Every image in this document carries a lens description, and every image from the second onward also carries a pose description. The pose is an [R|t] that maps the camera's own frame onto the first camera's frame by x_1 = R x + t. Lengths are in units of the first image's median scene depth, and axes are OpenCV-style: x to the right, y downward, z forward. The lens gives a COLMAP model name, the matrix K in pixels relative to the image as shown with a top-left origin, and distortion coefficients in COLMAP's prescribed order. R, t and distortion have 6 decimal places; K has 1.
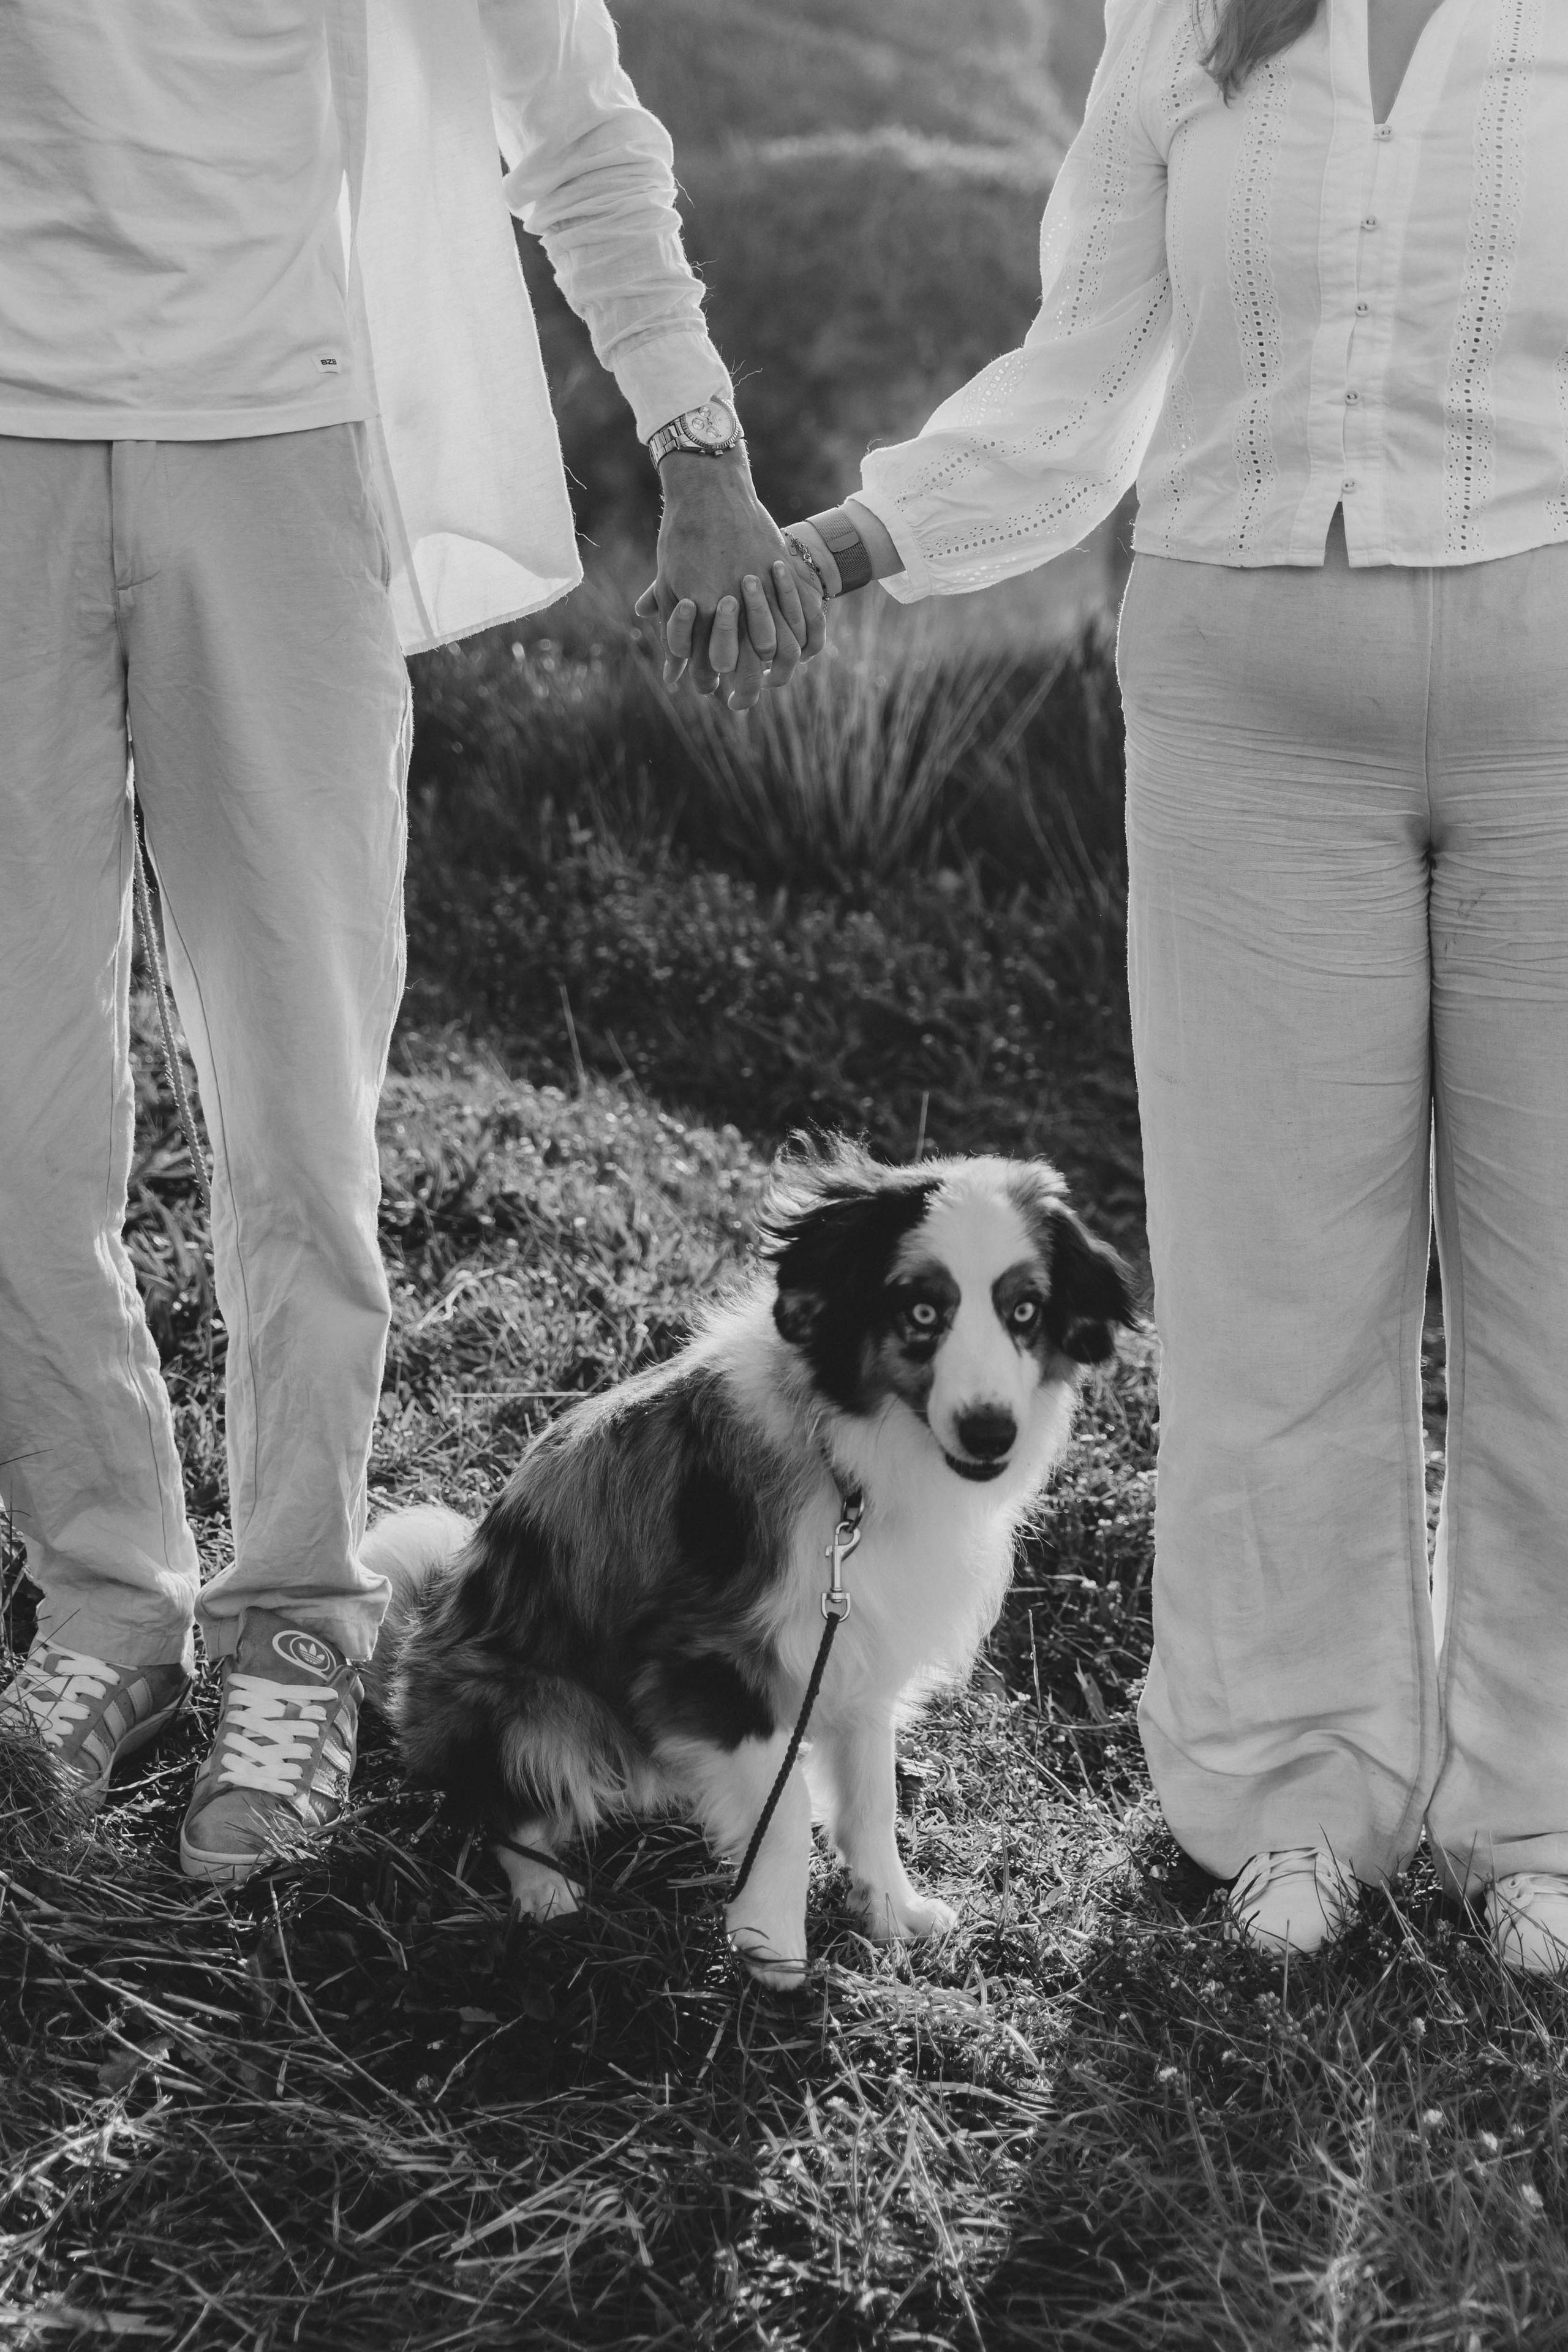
lens RADIAL K [[3591.5, 0, 784.0], [0, 3591.5, 1176.0], [0, 0, 1]] dist [-0.043380, -0.088683]
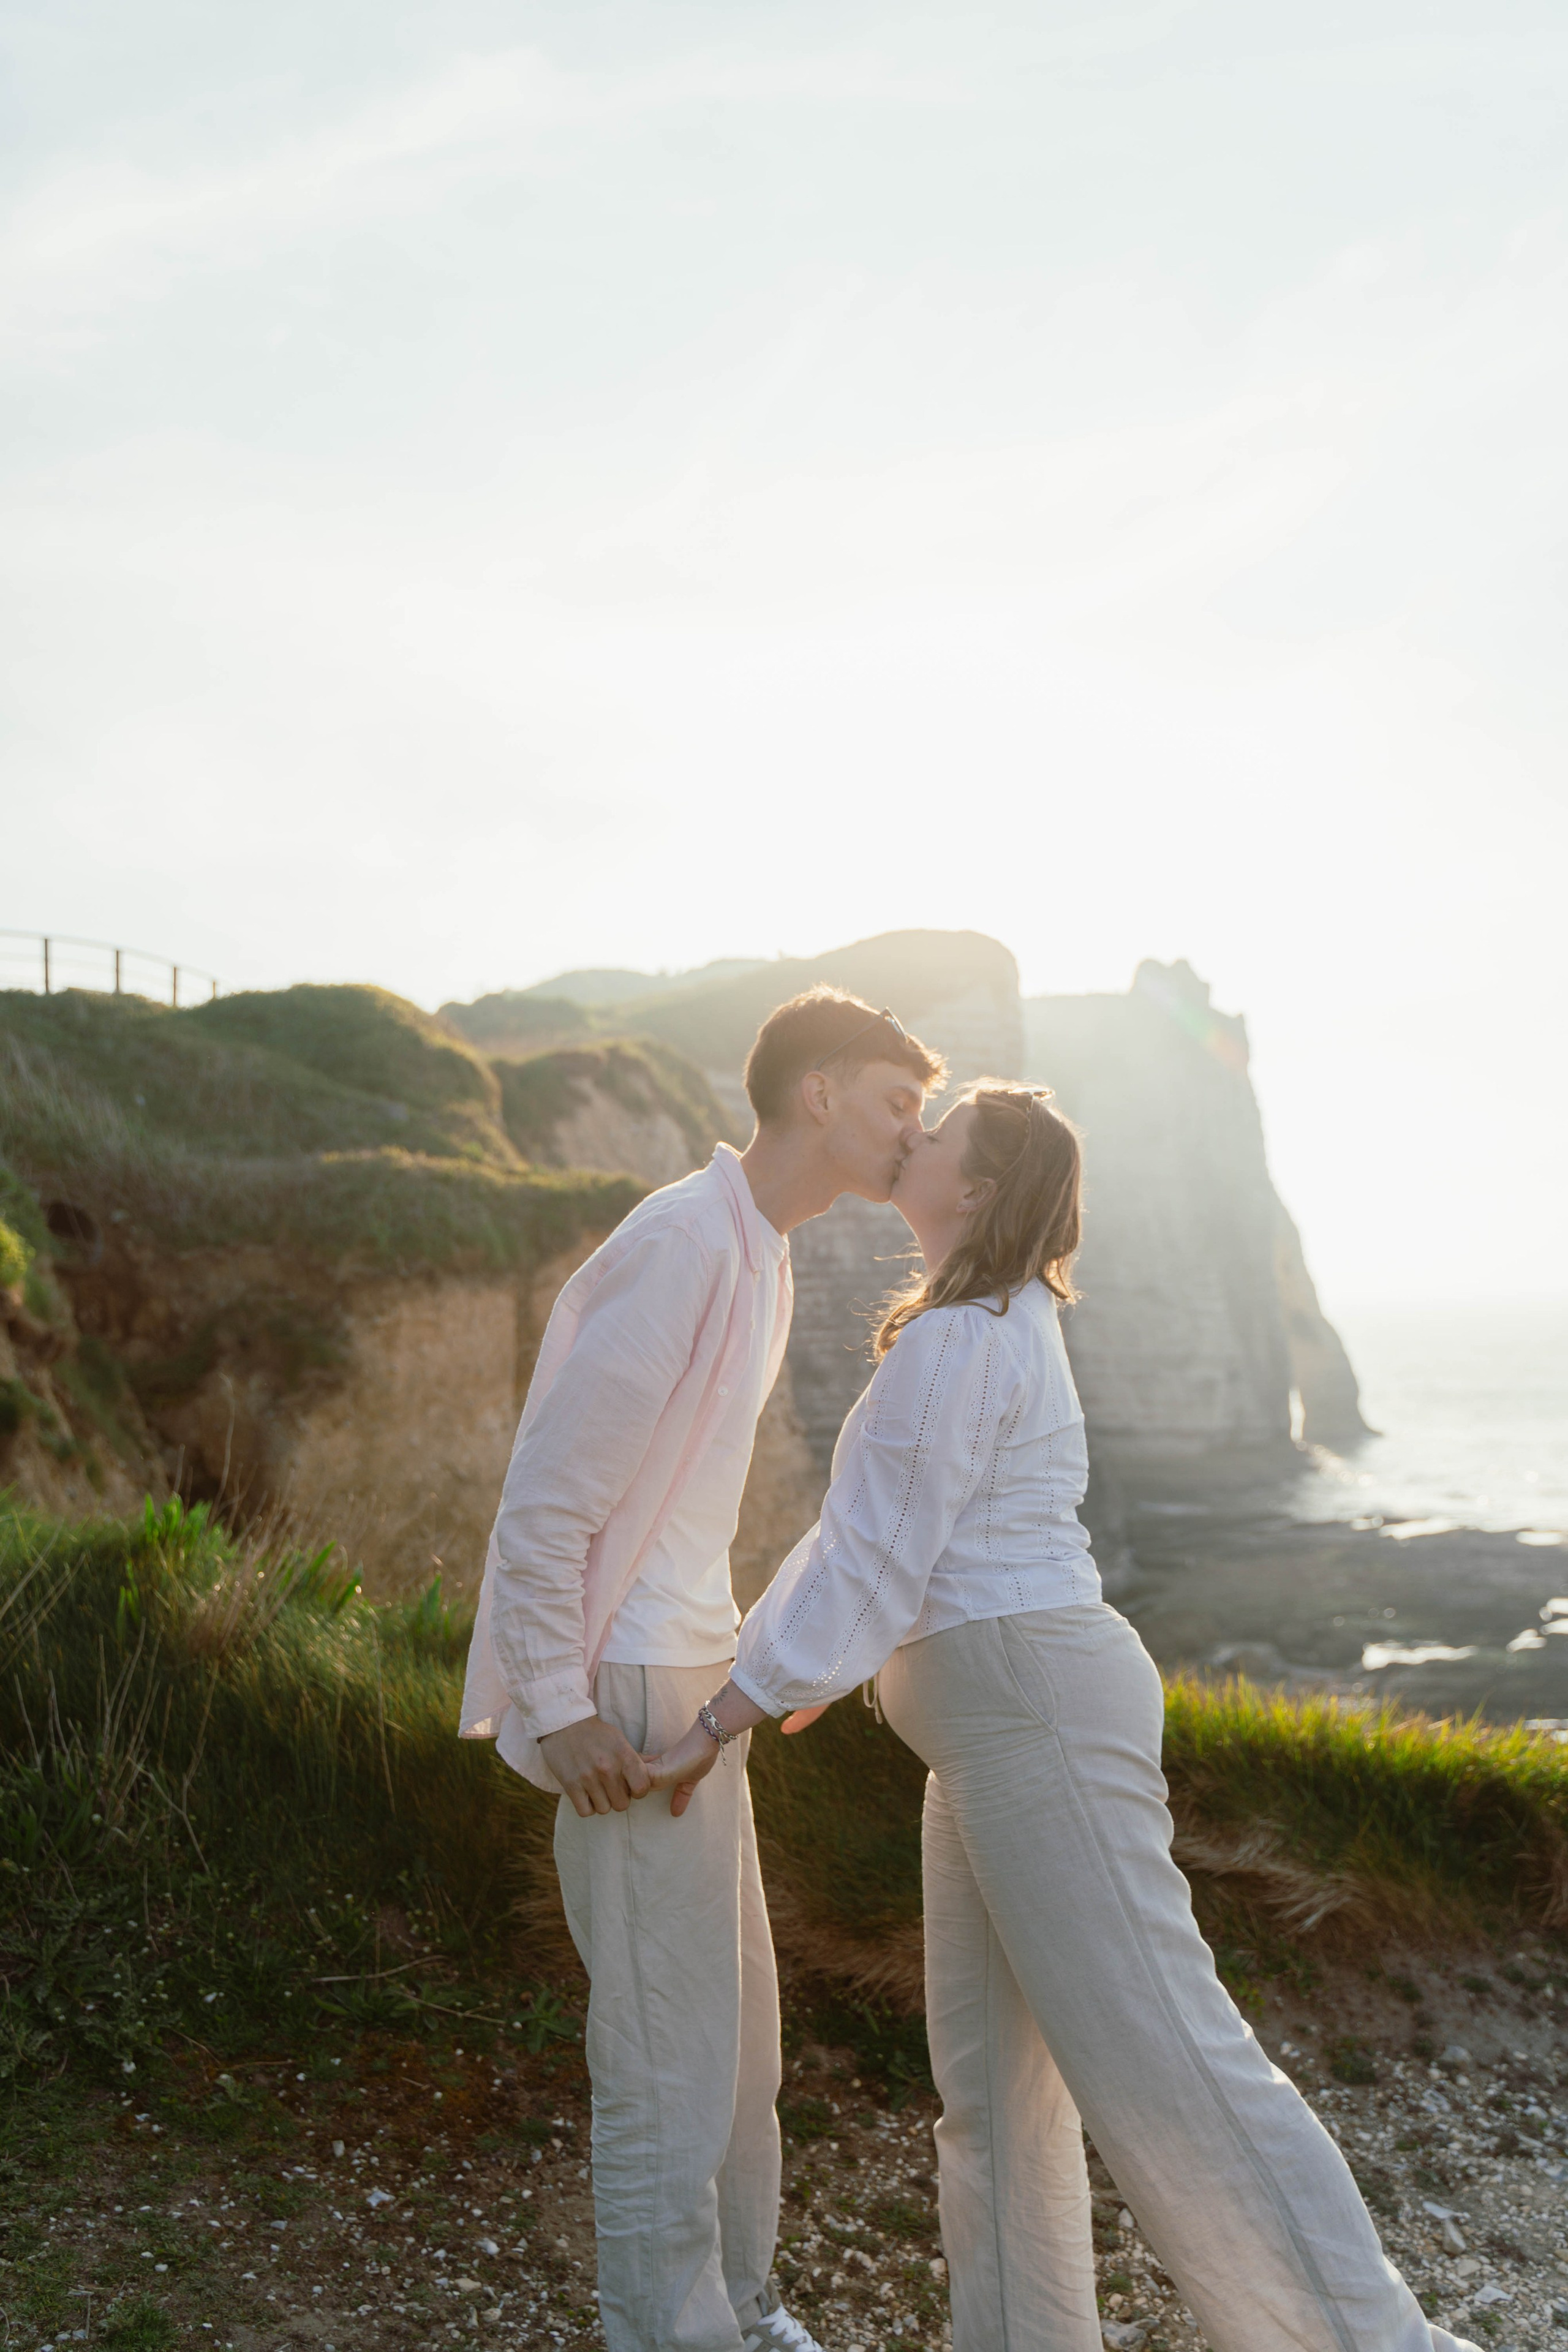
lens RADIAL K [[1862.6, 0, 782.5], [0, 1862.6, 1172.7], [0, 0, 1]] dist [0.001876, -0.014266]
pose [[0.983107, -0.000164, 0.183033, 0.219203], [0.048588, 0.964356, -0.260109, -0.094316], [-0.176466, 0.264608, 0.948073, 0.270986]]
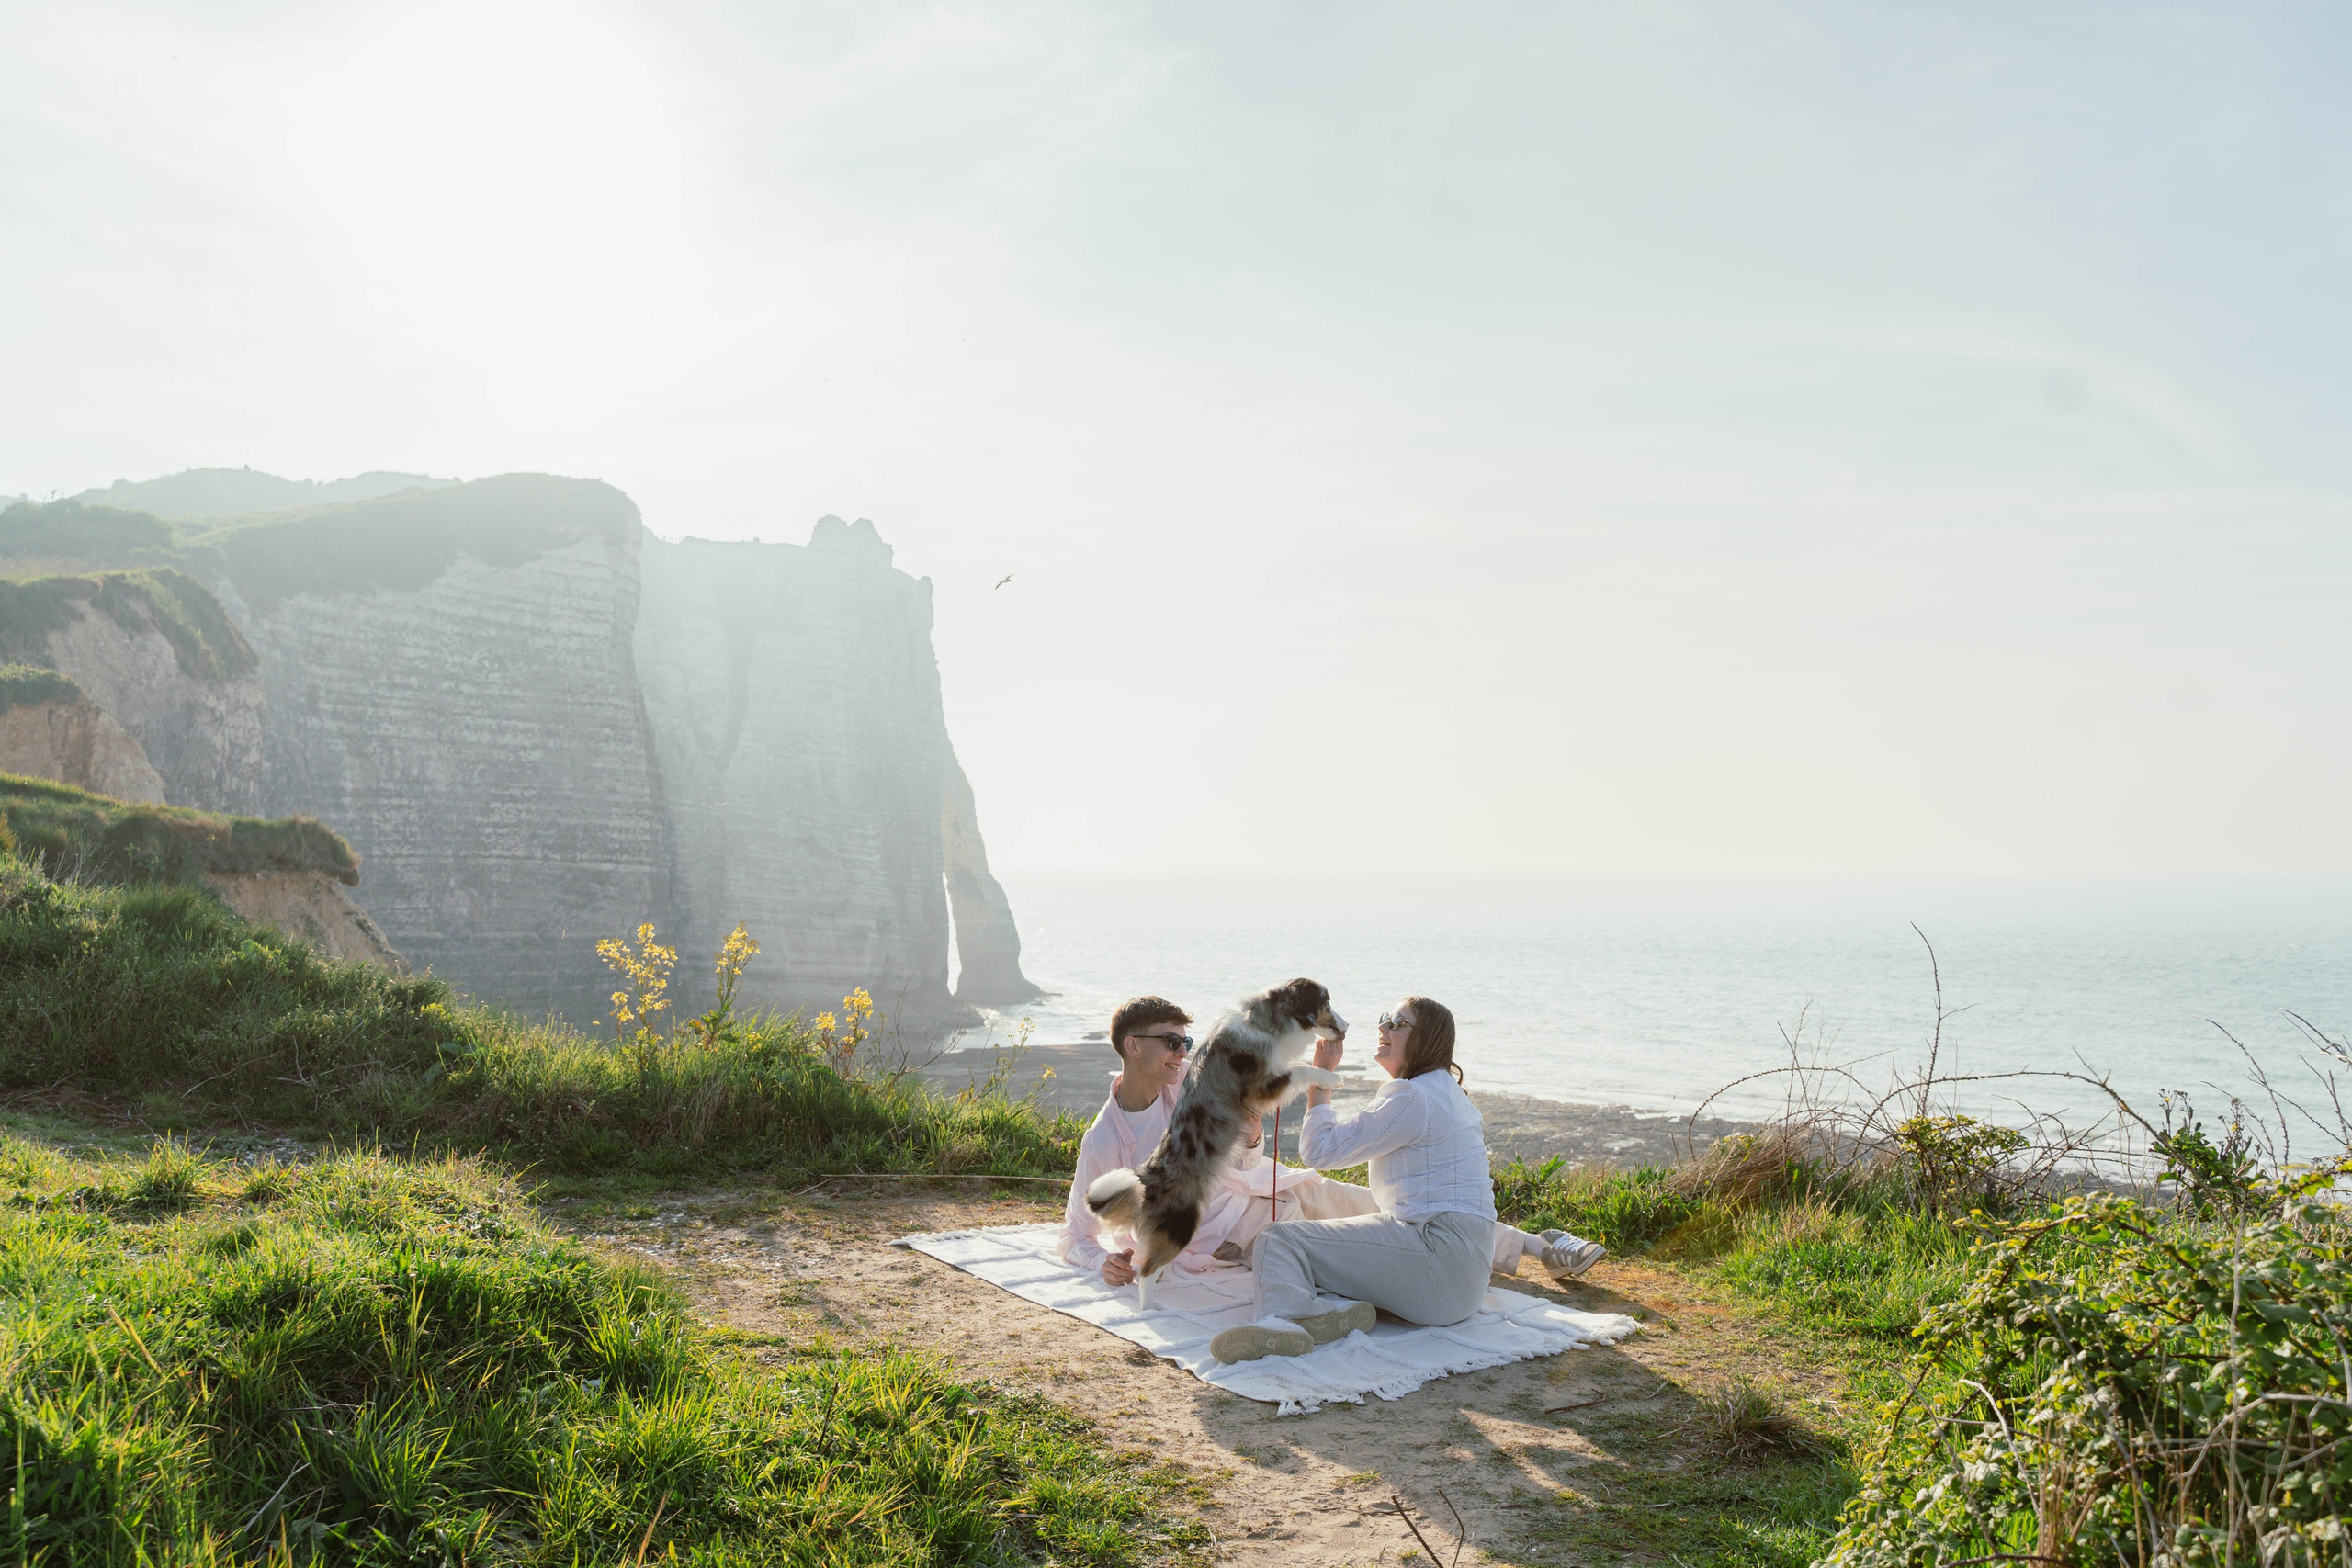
lens RADIAL K [[1944.8, 0, 1168.6], [0, 1944.8, 776.0], [0, 0, 1]] dist [0.000315, 0.000943]
pose [[0.864529, 0.050928, 0.499996, 0.649750], [0.067869, 0.973910, -0.216550, 0.916439], [-0.497979, 0.221148, 0.838517, -3.322436]]
